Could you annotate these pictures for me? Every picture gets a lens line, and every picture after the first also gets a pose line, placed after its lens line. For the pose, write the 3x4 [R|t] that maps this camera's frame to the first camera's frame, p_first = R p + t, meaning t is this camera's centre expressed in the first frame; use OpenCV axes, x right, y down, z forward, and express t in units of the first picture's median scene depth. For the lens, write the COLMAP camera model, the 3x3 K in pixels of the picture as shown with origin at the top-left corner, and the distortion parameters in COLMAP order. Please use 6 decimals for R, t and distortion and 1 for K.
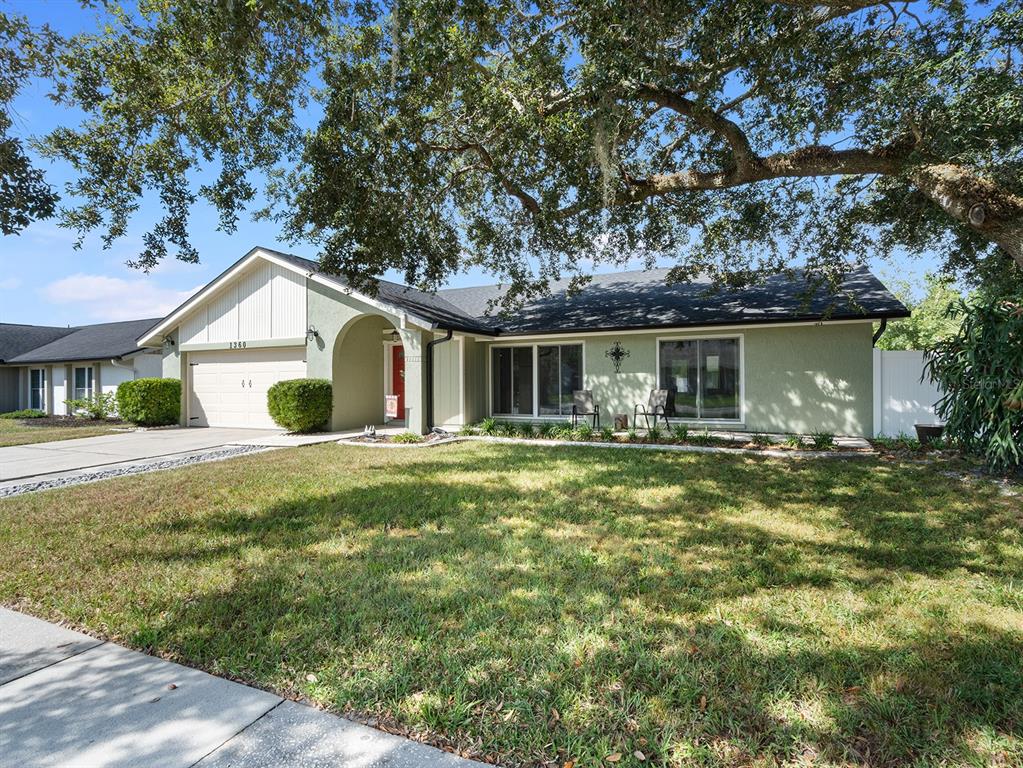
lens RADIAL K [[525.6, 0, 501.0], [0, 525.6, 381.7], [0, 0, 1]] dist [-0.006292, 0.003501]
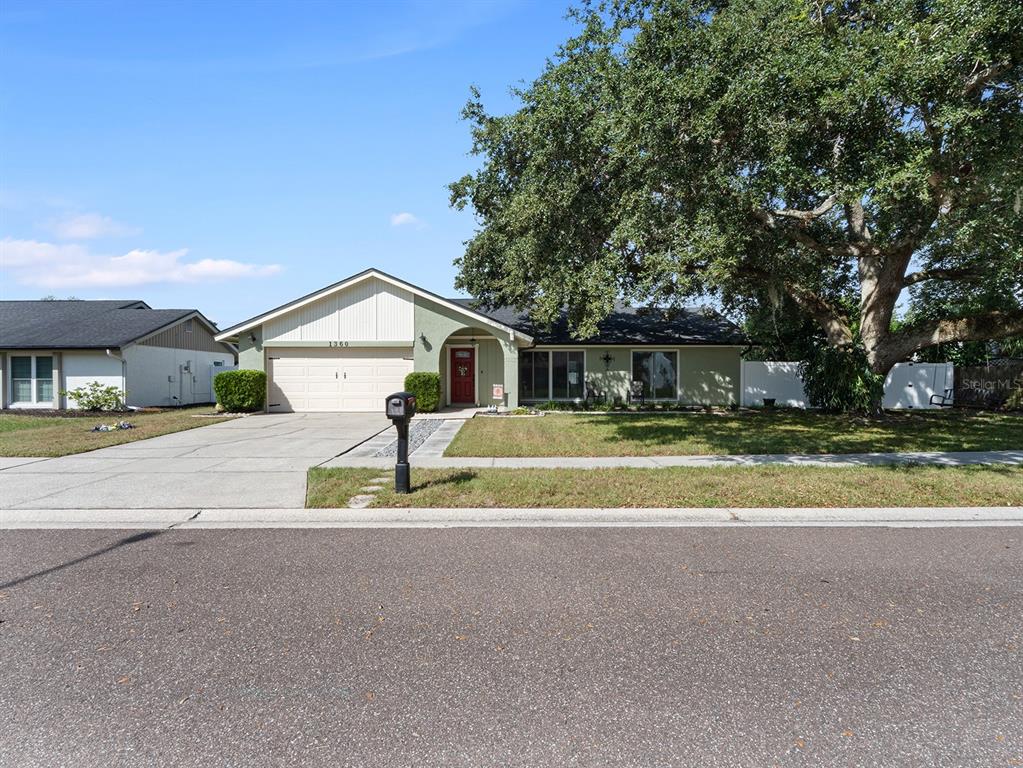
lens RADIAL K [[525.6, 0, 512.8], [0, 525.6, 380.5], [0, 0, 1]] dist [-0.006292, 0.003501]
pose [[0.905251, 0.006100, 0.424833, -0.715052], [-0.008473, 0.999957, 0.003695, 0.008148], [-0.424793, -0.006945, 0.905264, -0.315969]]
